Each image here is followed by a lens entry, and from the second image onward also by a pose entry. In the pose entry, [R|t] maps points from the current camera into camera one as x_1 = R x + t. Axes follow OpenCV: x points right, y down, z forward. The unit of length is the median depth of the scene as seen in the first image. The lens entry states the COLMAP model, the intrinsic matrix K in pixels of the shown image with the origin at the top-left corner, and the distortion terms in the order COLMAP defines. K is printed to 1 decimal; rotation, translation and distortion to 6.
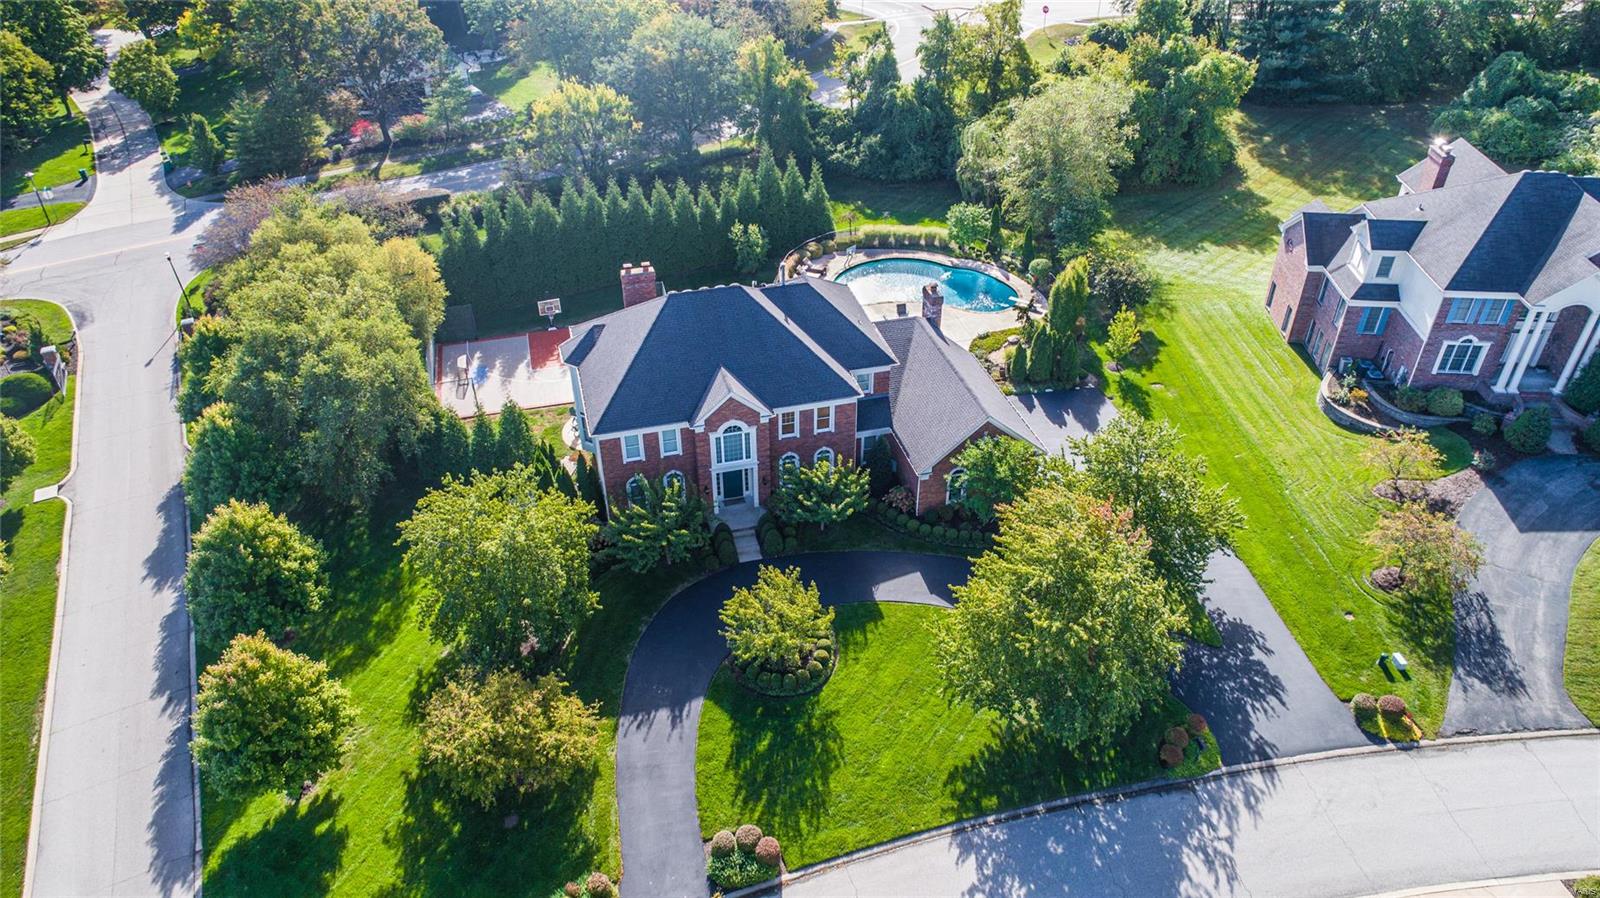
lens RADIAL K [[1097.8, 0, 804.8], [0, 1097.8, 447.3], [0, 0, 1]] dist [-0.004862, -0.001170]
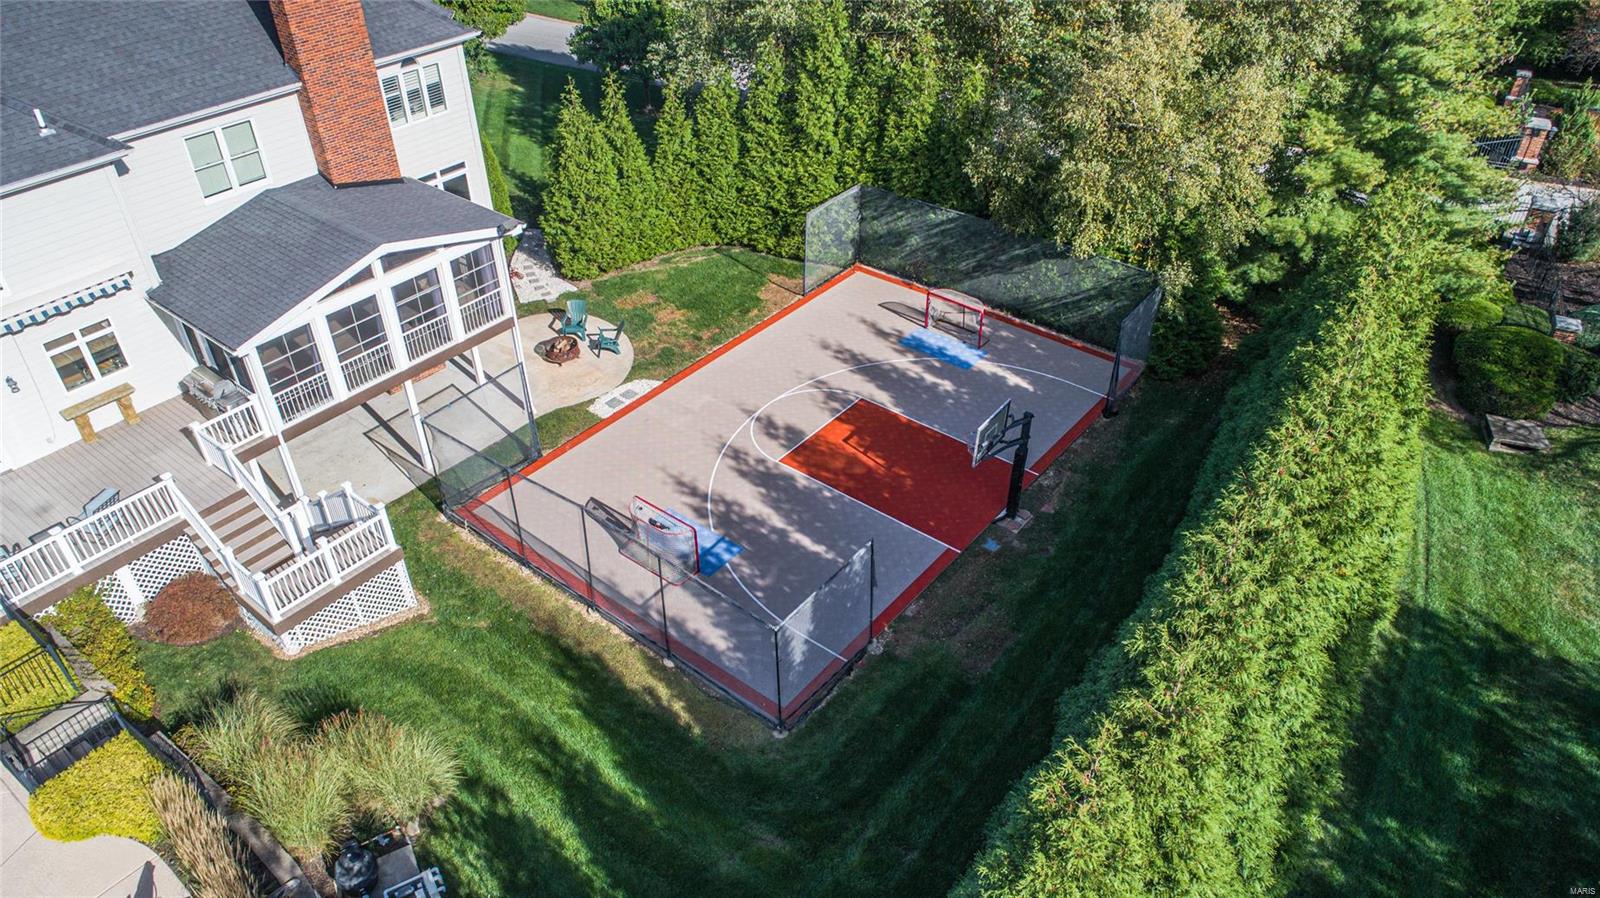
lens RADIAL K [[1061.3, 0, 800.0], [0, 1061.3, 449.0], [0, 0, 1]] dist [0.000945, 0.001037]
pose [[-0.802565, 0.362934, -0.473464, -0.057954], [-0.338718, 0.376093, 0.862453, -0.515560], [0.491080, 0.852545, -0.178907, 1.407622]]
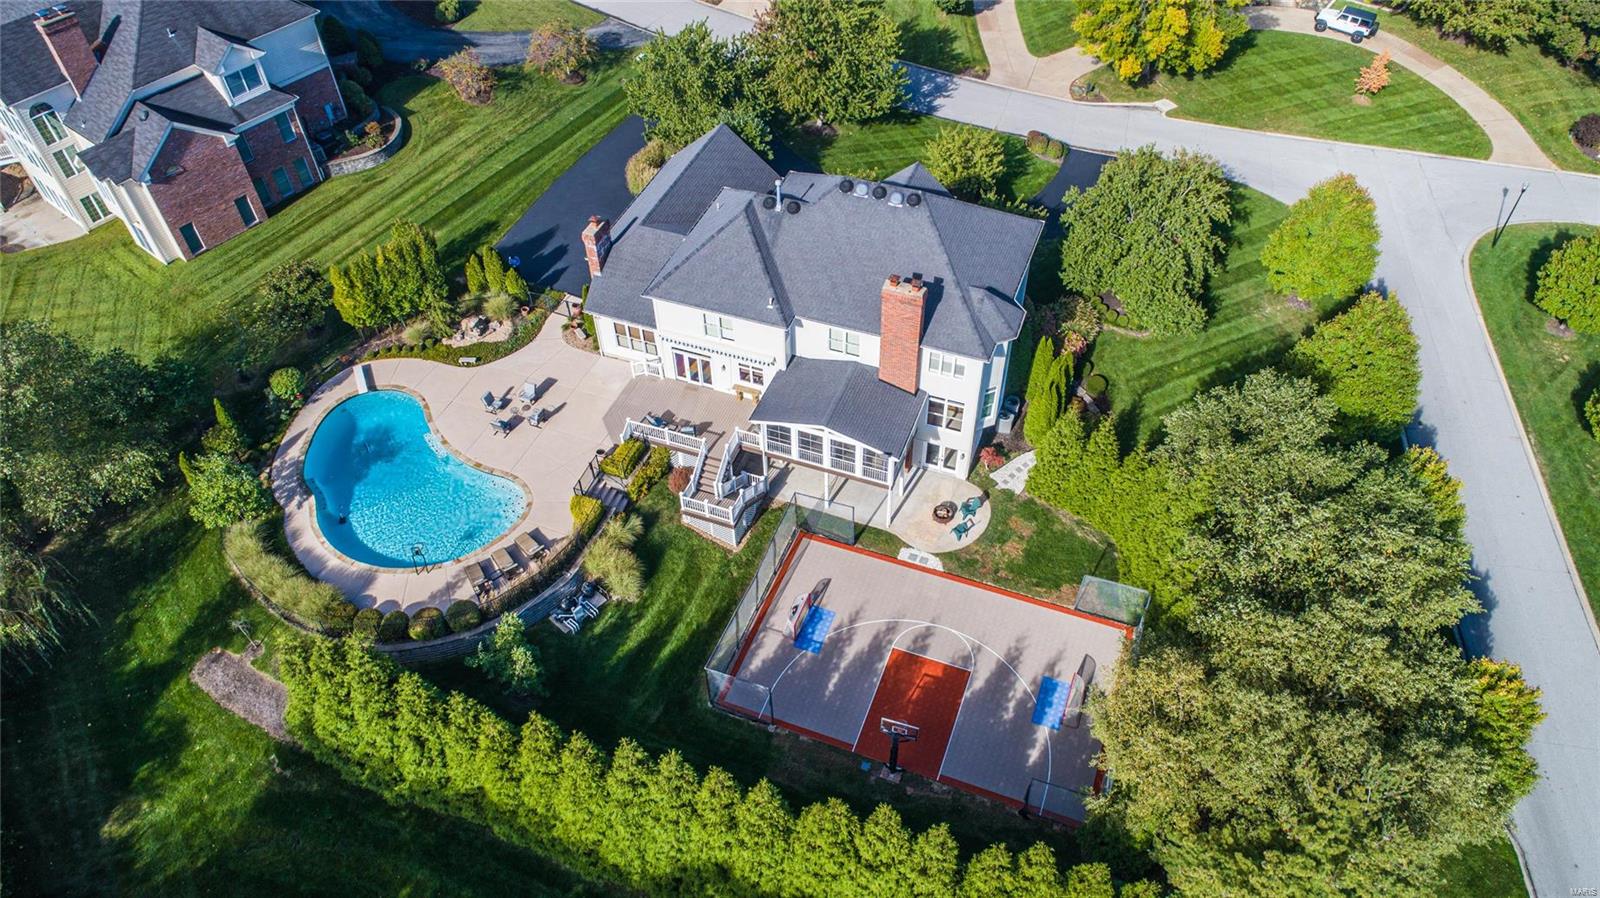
lens RADIAL K [[1097.8, 0, 804.8], [0, 1097.8, 447.3], [0, 0, 1]] dist [-0.004862, -0.001170]
pose [[-0.812654, -0.413783, 0.410338, -0.498023], [0.347389, 0.221372, 0.911216, -0.939207], [-0.467883, 0.883050, -0.036155, 1.248933]]
